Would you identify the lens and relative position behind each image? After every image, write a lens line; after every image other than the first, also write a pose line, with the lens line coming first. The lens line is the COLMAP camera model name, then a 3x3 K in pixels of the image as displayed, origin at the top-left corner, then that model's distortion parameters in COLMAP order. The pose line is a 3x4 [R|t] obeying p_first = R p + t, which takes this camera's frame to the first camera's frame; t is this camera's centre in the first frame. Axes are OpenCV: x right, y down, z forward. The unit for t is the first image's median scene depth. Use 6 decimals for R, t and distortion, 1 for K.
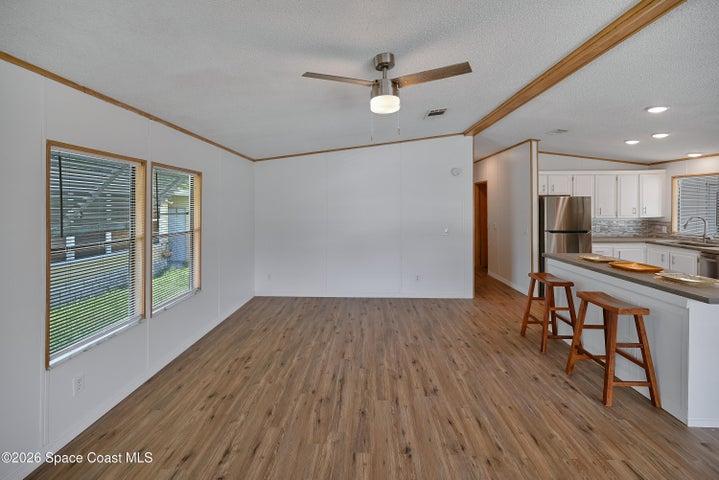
lens RADIAL K [[295.6, 0, 359.9], [0, 295.6, 210.0], [0, 0, 1]] dist [-0.000984, -0.000395]
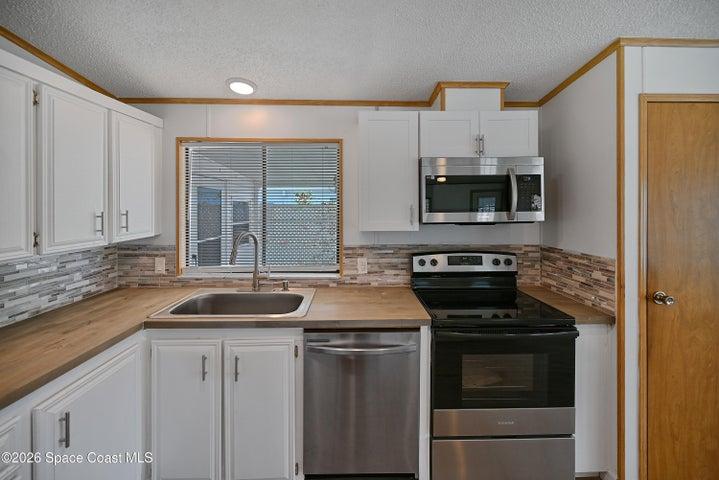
lens RADIAL K [[295.6, 0, 359.9], [0, 295.6, 210.0], [0, 0, 1]] dist [-0.000984, -0.000395]
pose [[-0.046102, -0.004111, 0.998928, 1.060666], [0.014127, 0.999889, 0.004767, -0.016333], [-0.998837, 0.014332, -0.046039, 1.288652]]
